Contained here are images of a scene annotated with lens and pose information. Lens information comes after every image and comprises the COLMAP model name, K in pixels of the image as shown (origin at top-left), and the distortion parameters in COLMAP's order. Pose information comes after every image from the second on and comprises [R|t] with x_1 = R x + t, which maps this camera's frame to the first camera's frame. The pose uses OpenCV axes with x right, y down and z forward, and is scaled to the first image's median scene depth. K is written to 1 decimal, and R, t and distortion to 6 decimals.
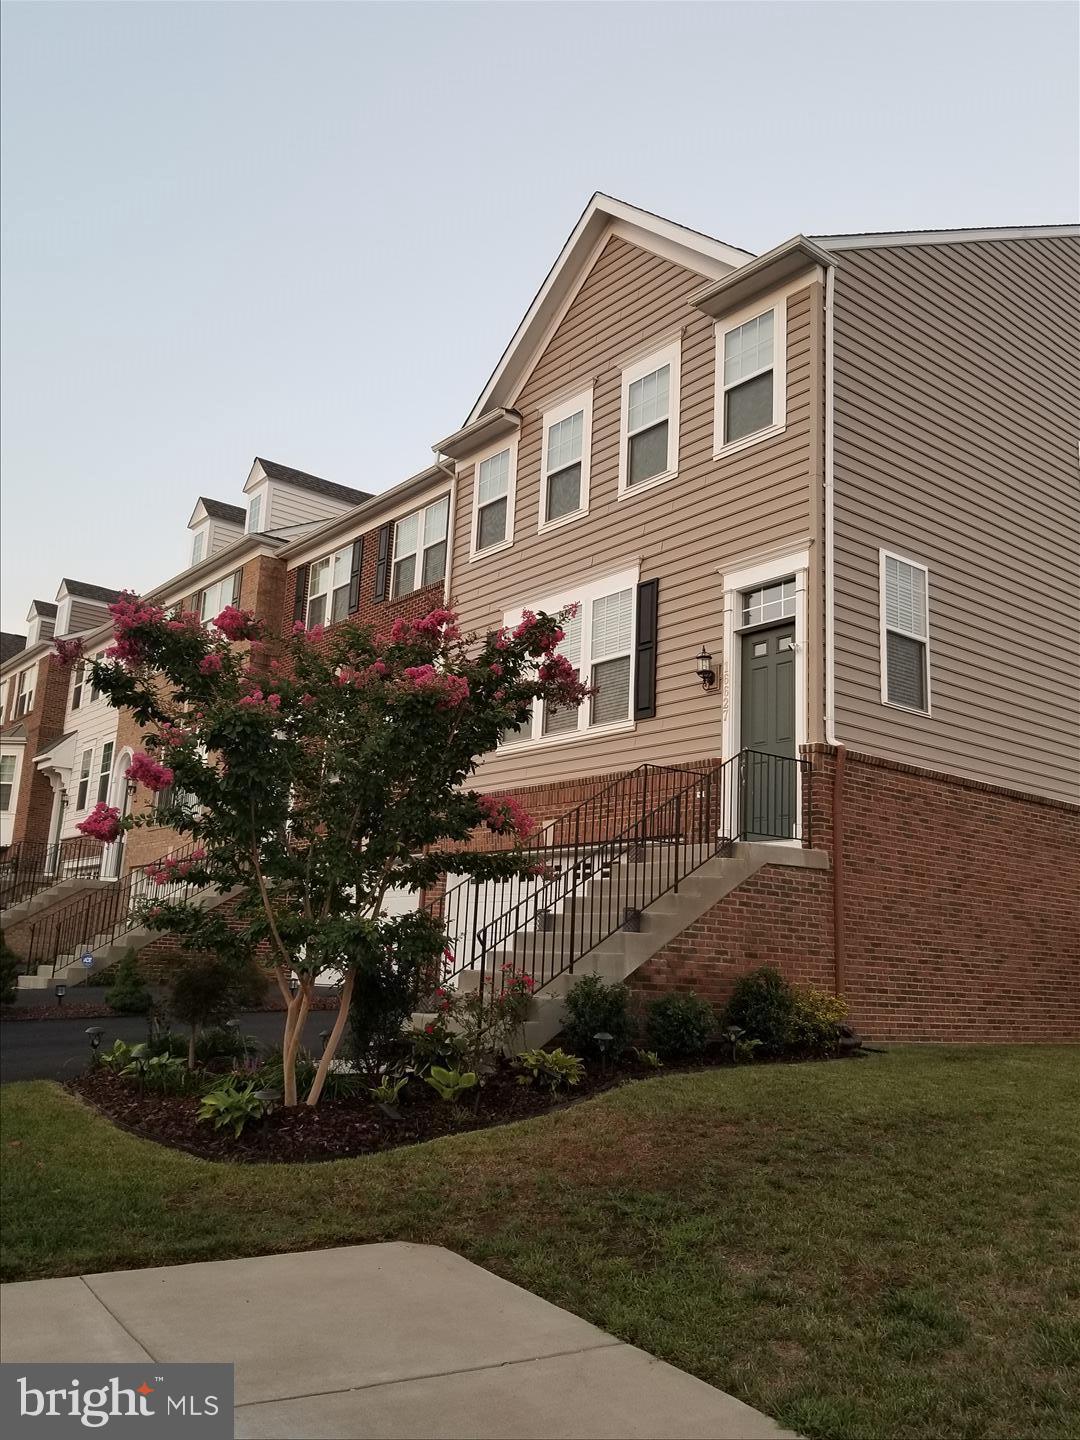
lens RADIAL K [[1176.7, 0, 540.0], [0, 1176.7, 720.0], [0, 0, 1]] dist [0.074241, -0.137510]
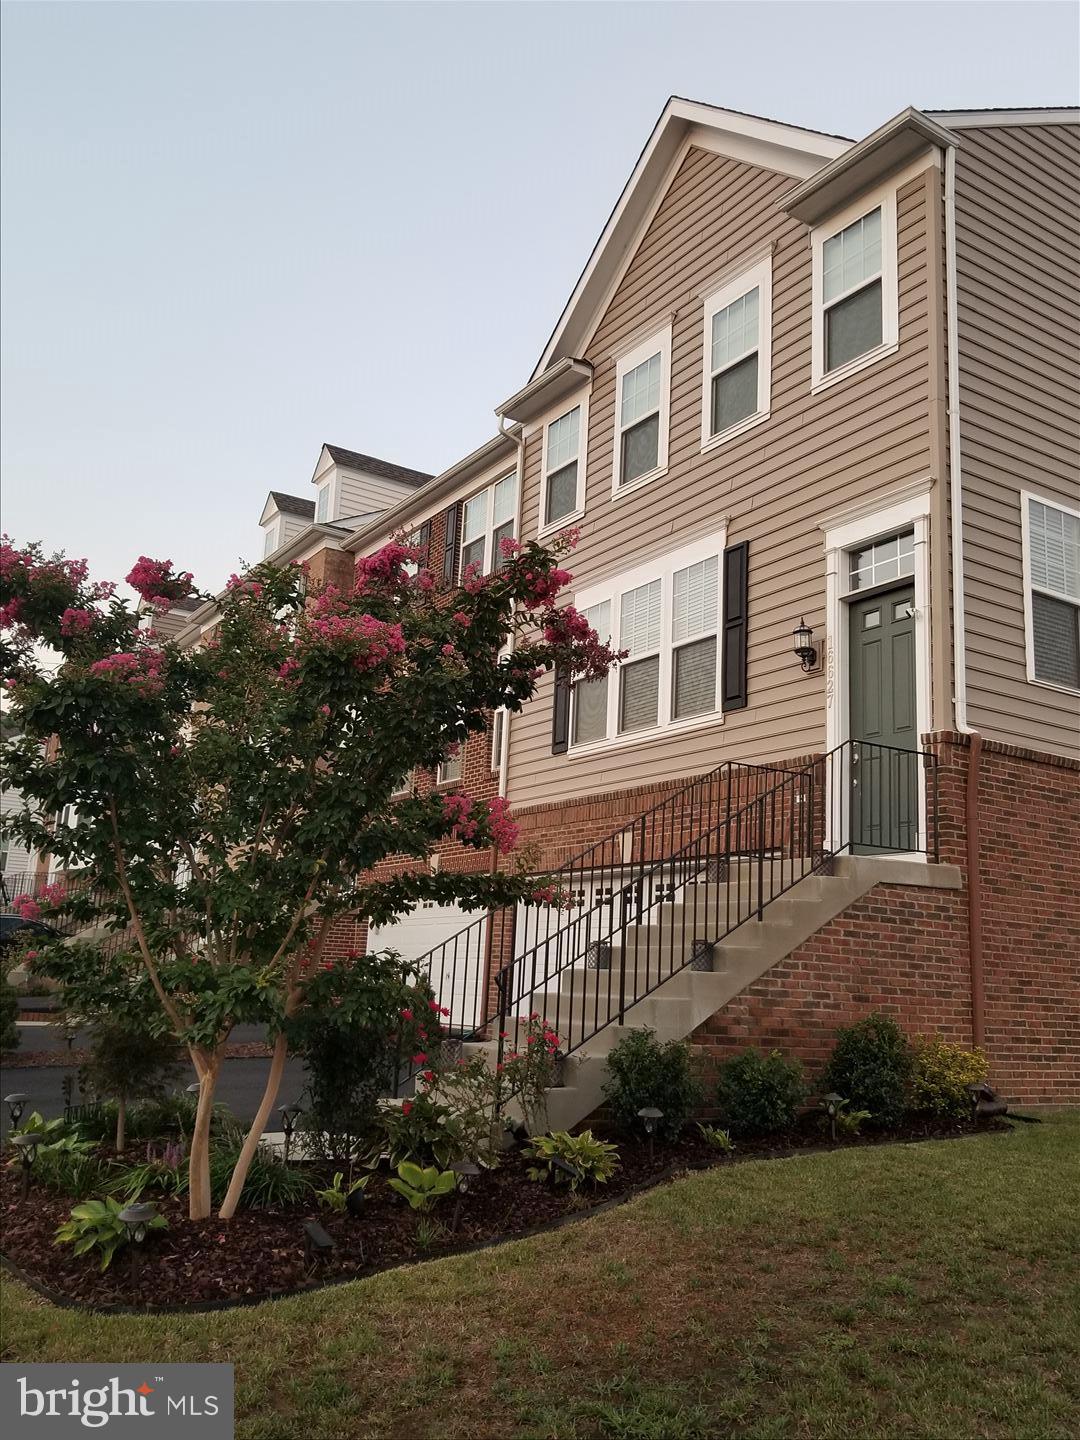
lens RADIAL K [[1223.3, 0, 547.9], [0, 1223.3, 734.3], [0, 0, 1]] dist [0.059775, -0.124692]
pose [[0.994993, -0.020293, -0.097866, 0.045527], [0.020405, 0.999792, 0.000140, 0.014869], [0.097843, -0.002136, 0.995200, 0.134707]]
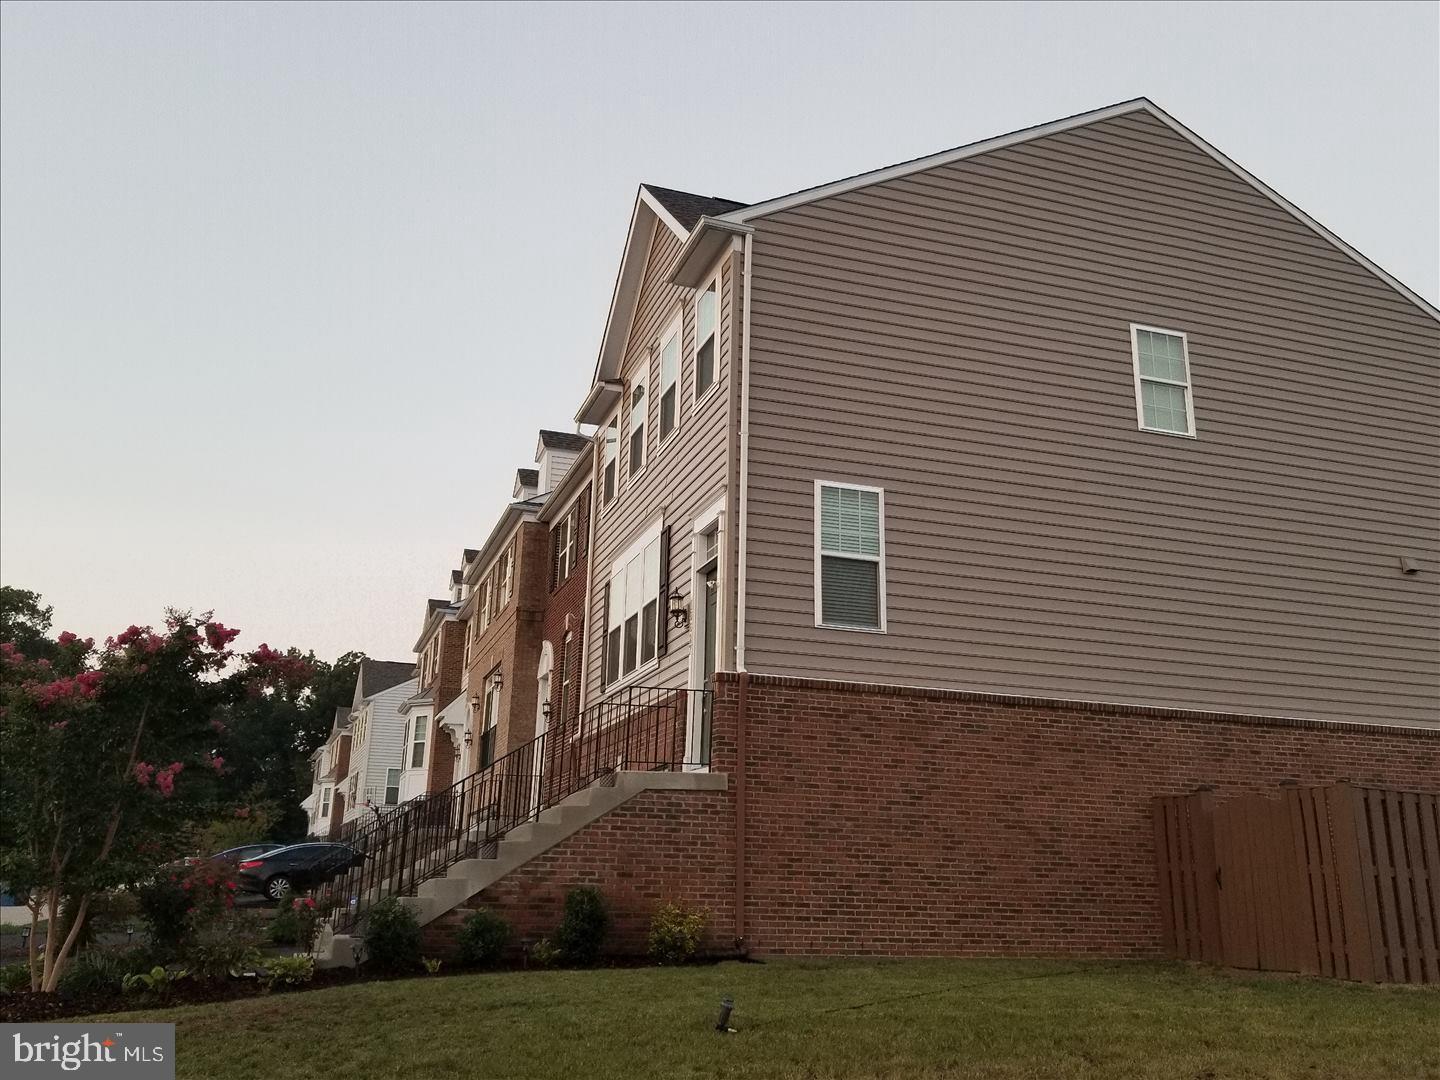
lens RADIAL K [[1254.2, 0, 719.8], [0, 1254.2, 514.9], [0, 0, 1]] dist [0.088988, -0.138235]
pose [[0.940219, -0.123976, -0.317204, 0.569903], [0.093412, 0.989547, -0.109872, 0.002768], [0.327509, 0.073673, 0.941971, -0.094181]]
